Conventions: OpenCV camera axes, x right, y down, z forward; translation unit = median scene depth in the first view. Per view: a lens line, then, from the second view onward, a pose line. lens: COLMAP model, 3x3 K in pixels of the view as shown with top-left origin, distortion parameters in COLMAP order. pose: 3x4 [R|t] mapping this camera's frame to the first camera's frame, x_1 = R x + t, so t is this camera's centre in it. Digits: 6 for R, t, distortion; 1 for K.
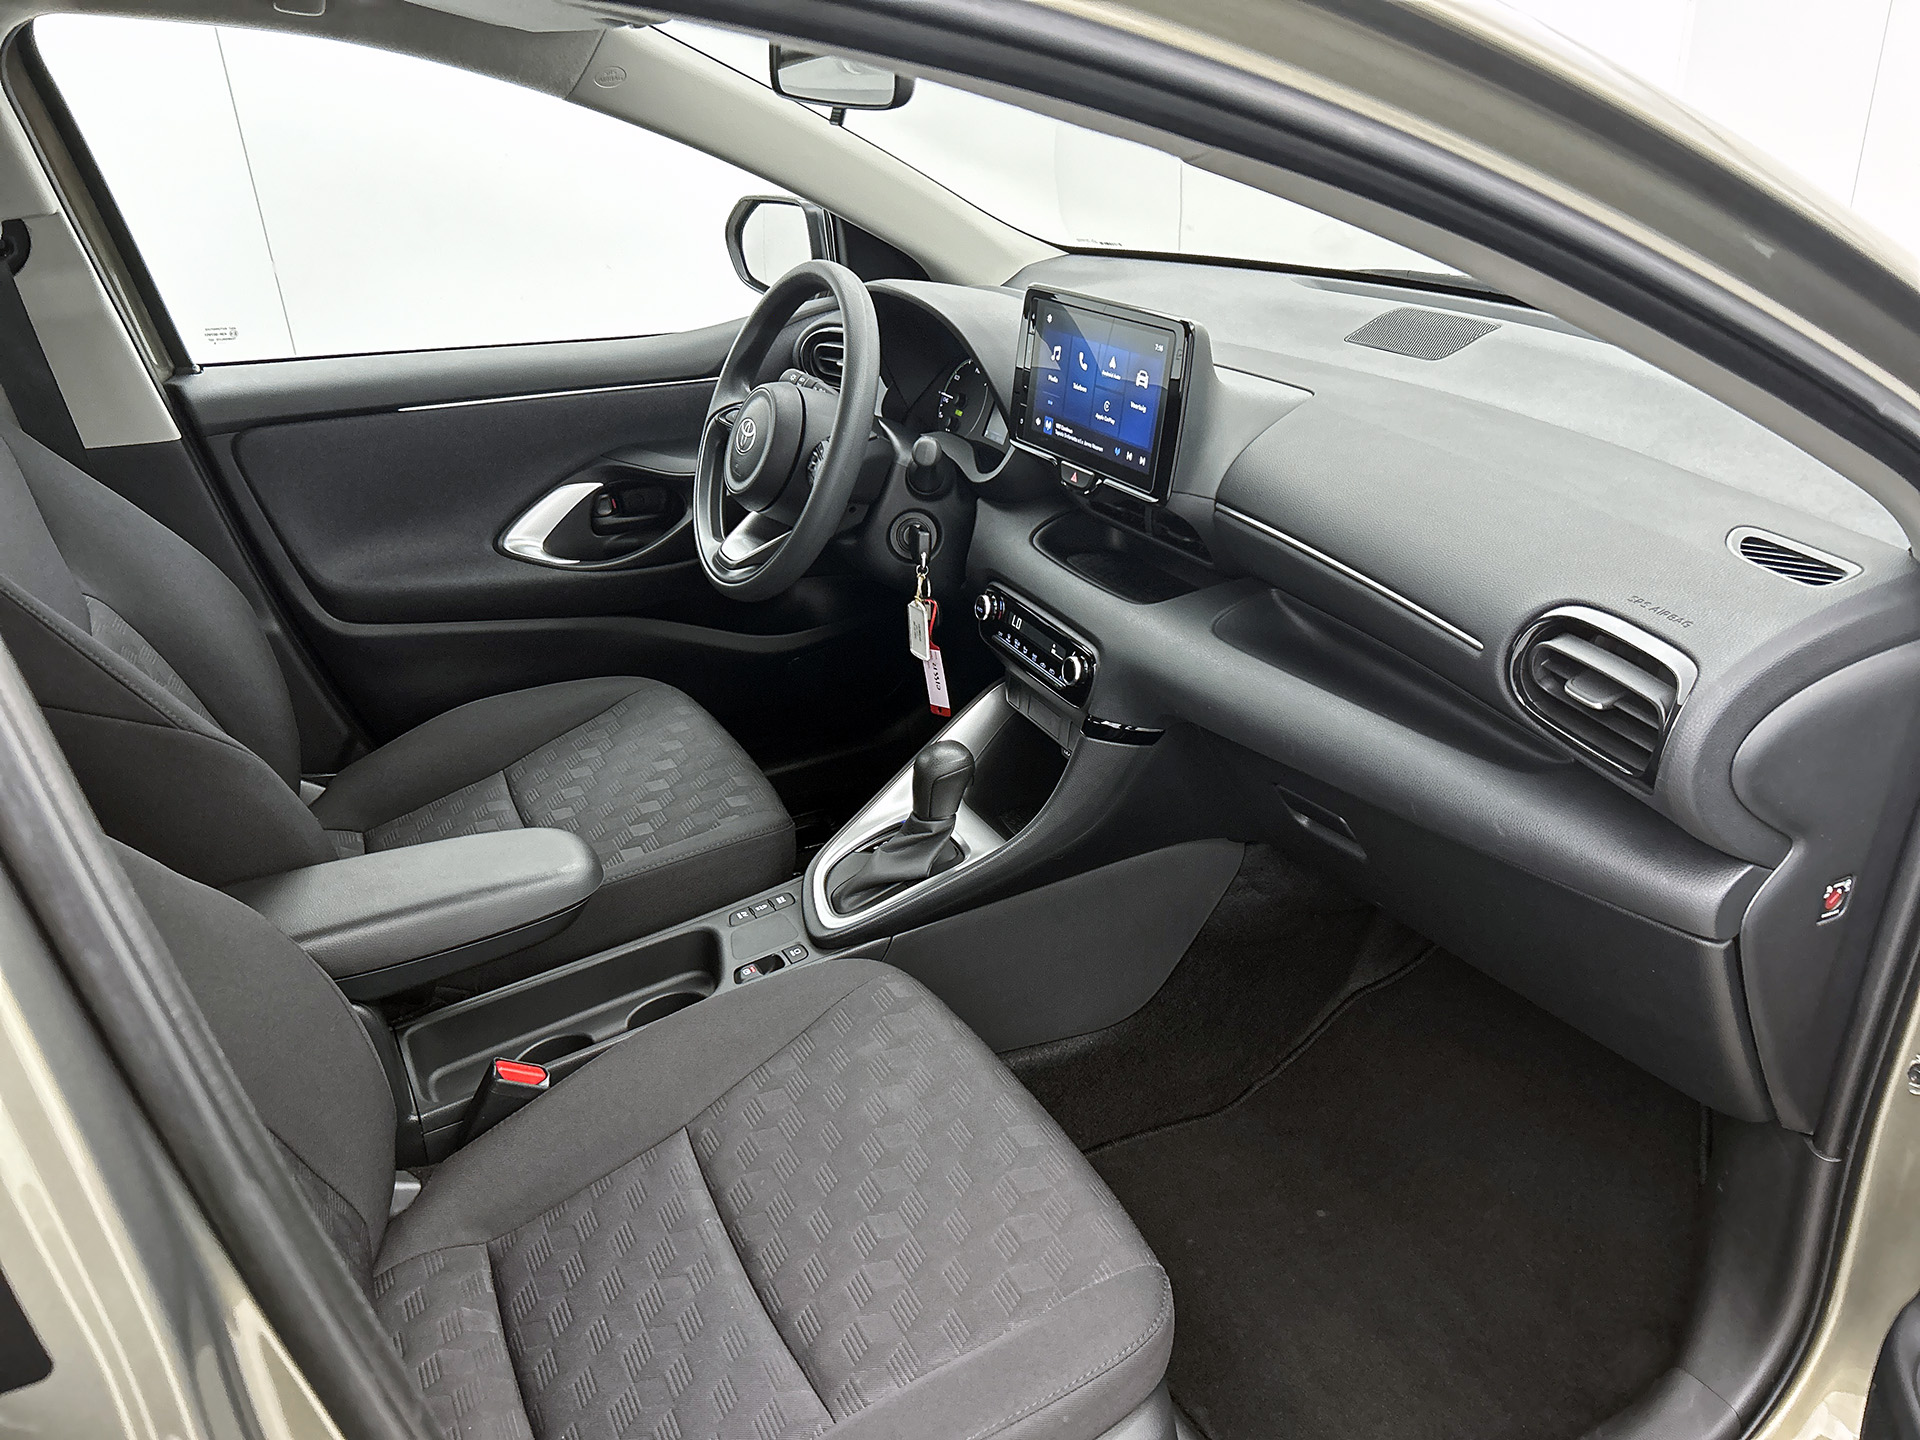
lens RADIAL K [[1415.3, 0, 960.0], [0, 1415.3, 727.9], [0, 0, 1]] dist [0.035280, -0.028831]
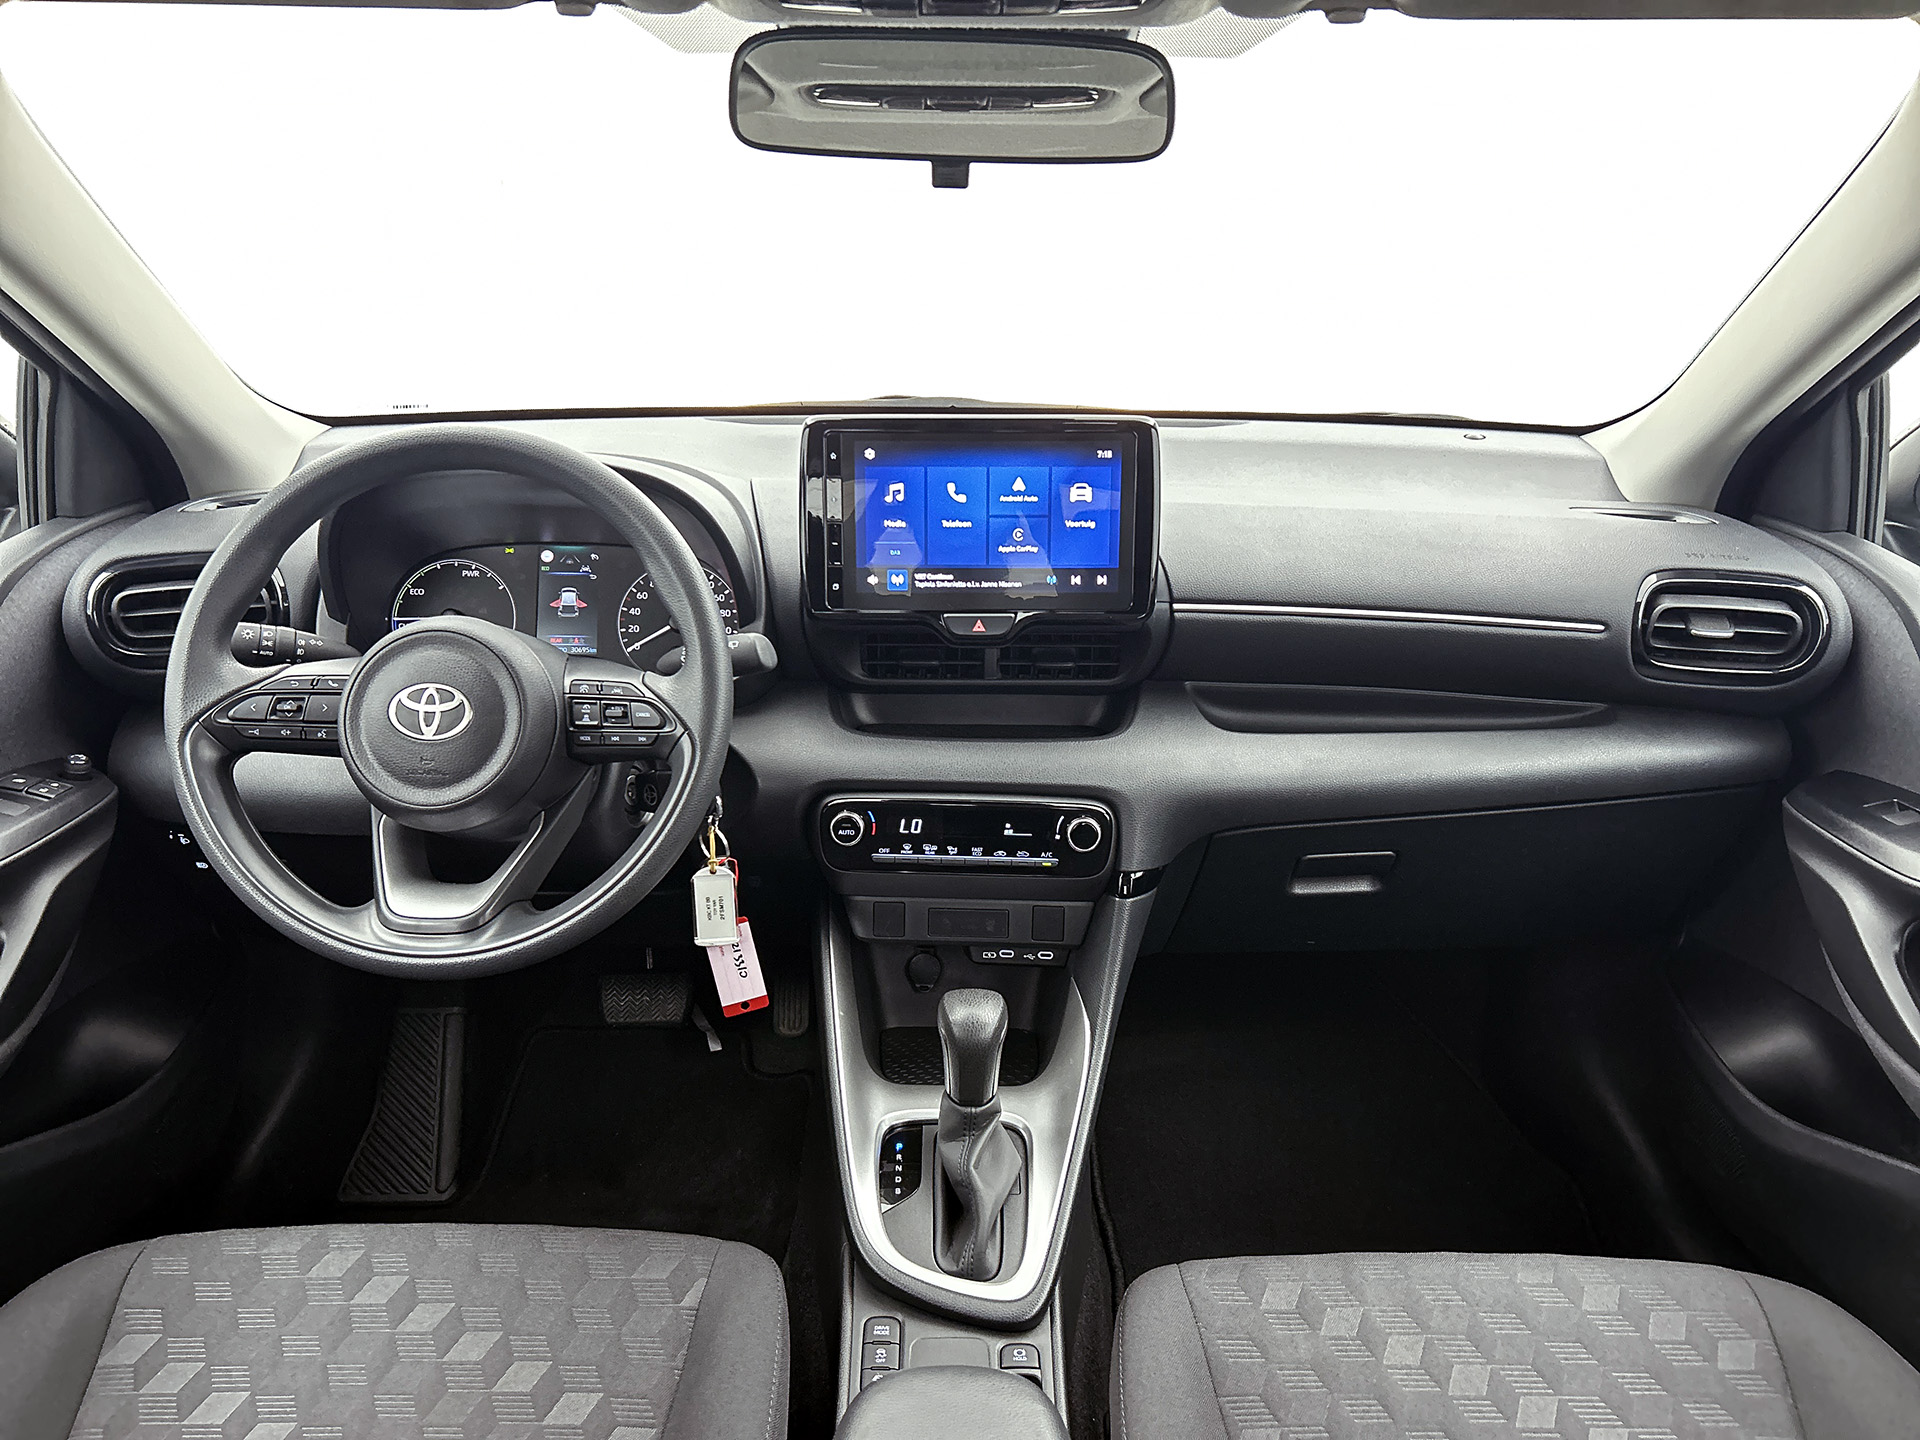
lens RADIAL K [[1415.3, 0, 949.6], [0, 1415.3, 728.5], [0, 0, 1]] dist [0.035280, -0.028831]
pose [[0.471069, -0.245924, 0.847122, -0.545899], [0.368813, 0.927290, 0.064107, -0.151176], [-0.801293, 0.282231, 0.527518, 0.491387]]
